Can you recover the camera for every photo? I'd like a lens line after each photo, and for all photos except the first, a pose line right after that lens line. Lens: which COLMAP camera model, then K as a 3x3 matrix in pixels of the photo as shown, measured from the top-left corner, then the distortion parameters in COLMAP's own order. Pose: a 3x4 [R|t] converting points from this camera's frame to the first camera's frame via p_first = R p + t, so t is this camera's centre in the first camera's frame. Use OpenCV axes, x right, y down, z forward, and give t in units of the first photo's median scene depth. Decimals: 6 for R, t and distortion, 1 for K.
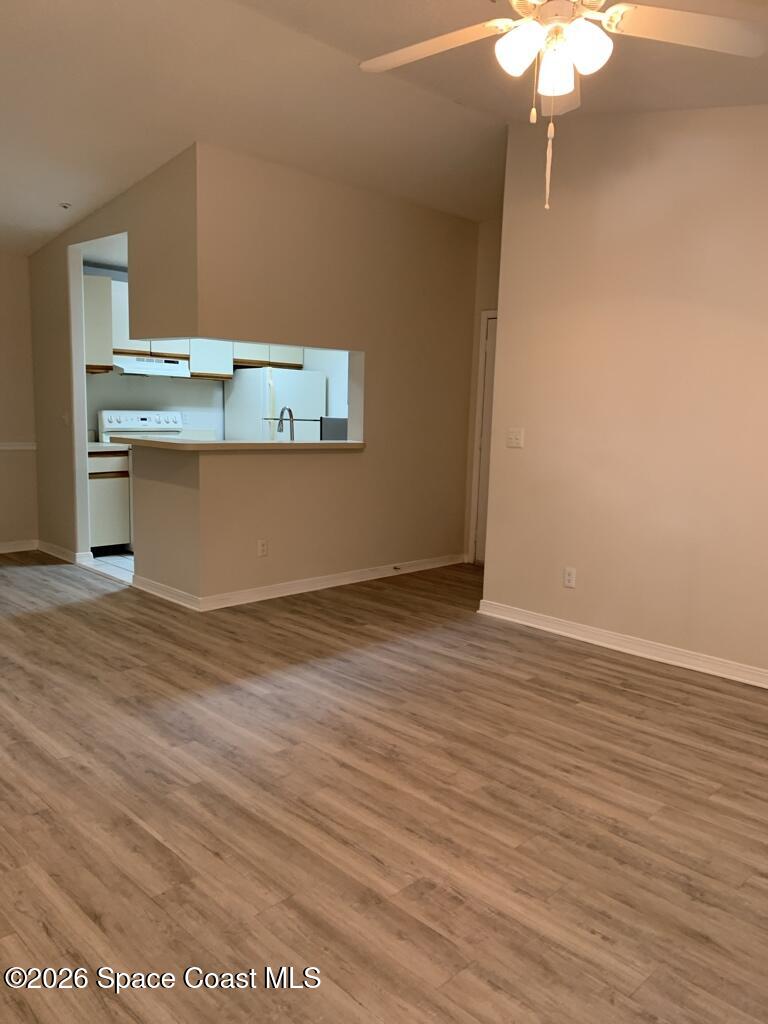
lens RADIAL K [[788.4, 0, 404.1], [0, 788.4, 525.2], [0, 0, 1]] dist [0.077661, -0.165075]
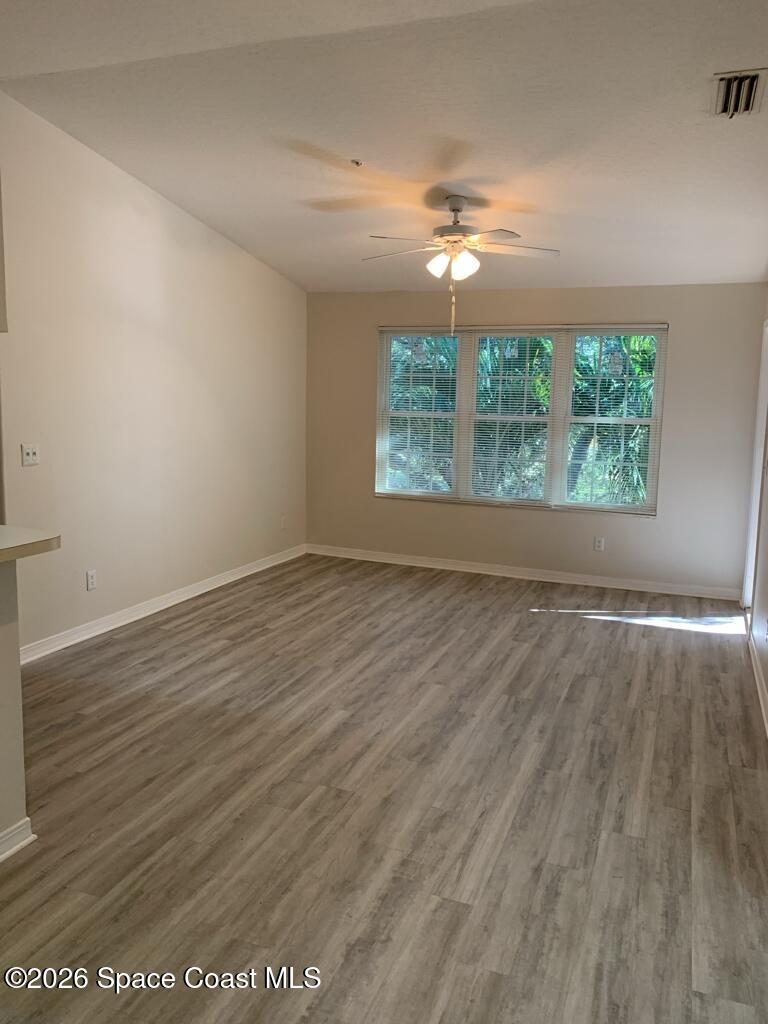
lens RADIAL K [[783.2, 0, 384.0], [0, 783.2, 512.0], [0, 0, 1]] dist [-0.002686, 0.004491]
pose [[-0.392887, -0.180168, 0.901765, -1.036845], [0.102513, 0.965926, 0.237651, -0.274372], [-0.913855, 0.185812, -0.361030, 1.216271]]
